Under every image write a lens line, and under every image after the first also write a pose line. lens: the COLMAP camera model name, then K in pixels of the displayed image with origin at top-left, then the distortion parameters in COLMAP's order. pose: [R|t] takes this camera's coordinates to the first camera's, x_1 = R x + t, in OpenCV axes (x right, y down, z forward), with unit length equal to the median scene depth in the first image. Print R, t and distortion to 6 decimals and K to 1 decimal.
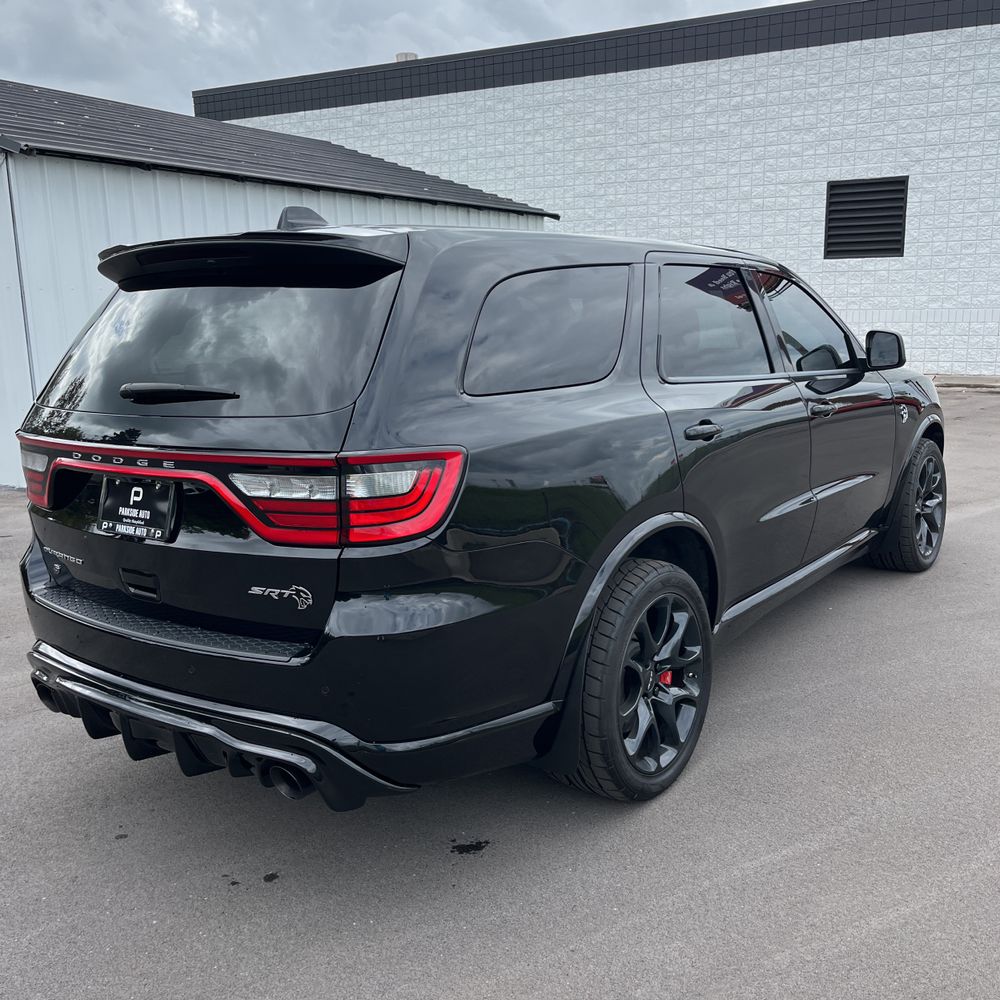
lens RADIAL K [[1022.7, 0, 504.5], [0, 1022.7, 504.5], [0, 0, 1]] dist [0.030405, -0.025642]
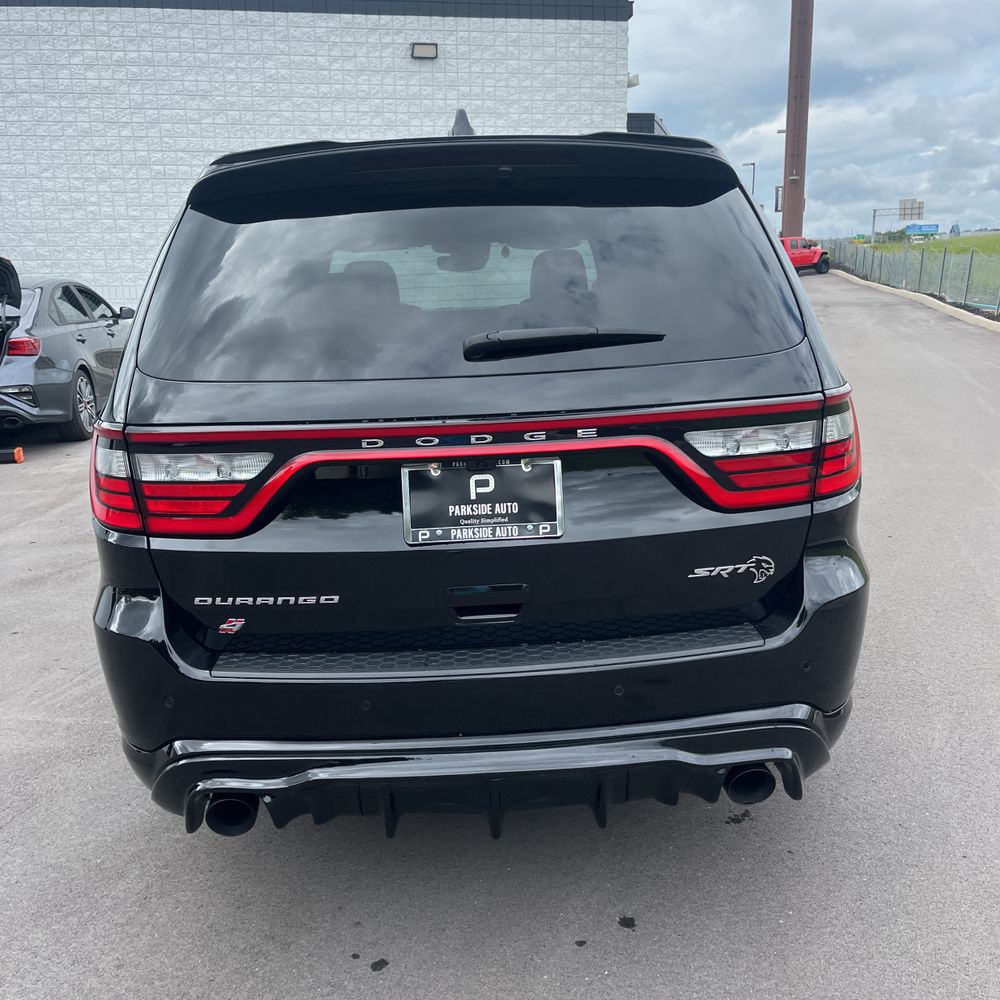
lens RADIAL K [[1021.6, 0, 495.9], [0, 1021.6, 522.1], [0, 0, 1]] dist [0.053425, -0.082567]
pose [[0.773876, -0.146912, 0.616062, -0.152231], [0.127362, 0.988952, 0.075848, -0.007019], [-0.620399, 0.019766, 0.784037, 0.079189]]
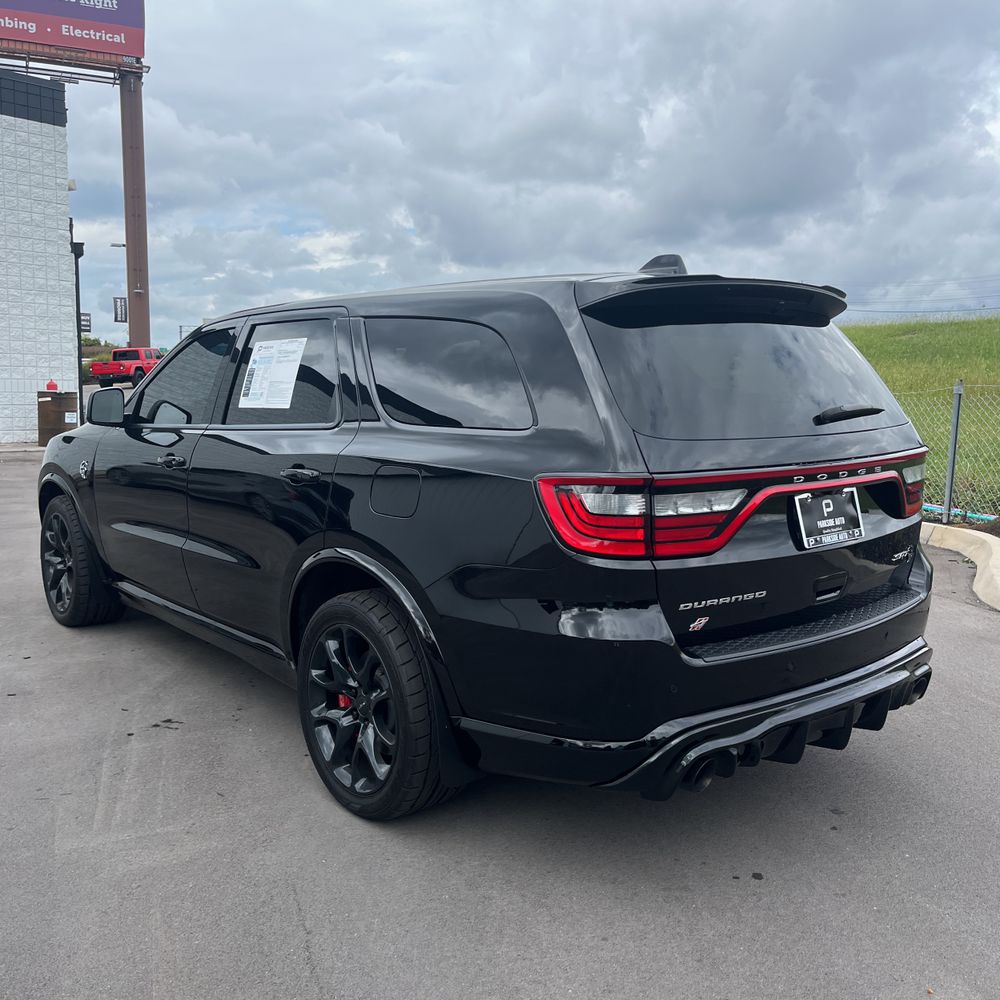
lens RADIAL K [[1022.7, 0, 504.5], [0, 1022.7, 504.5], [0, 0, 1]] dist [0.030405, -0.025642]
pose [[0.218403, -0.093342, 0.971384, -0.284890], [0.167209, 0.984273, 0.056986, -0.025054], [-0.961427, 0.149978, 0.230576, 0.203872]]
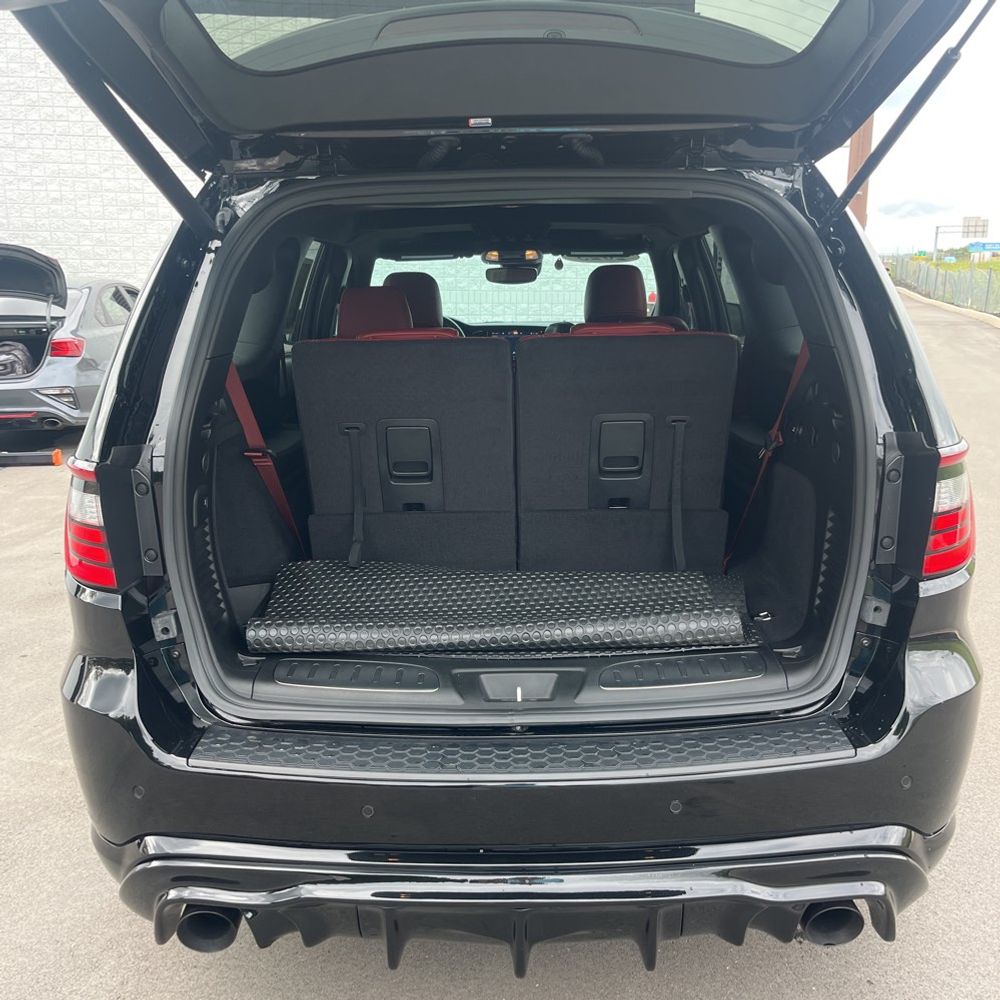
lens RADIAL K [[1020.9, 0, 500.0], [0, 1020.9, 500.0], [0, 0, 1]] dist [0.031467, -0.039458]
pose [[0.804040, -0.104430, 0.585333, -0.135567], [0.096380, 0.994327, 0.045007, -0.012821], [-0.586712, 0.020227, 0.809543, 0.097147]]
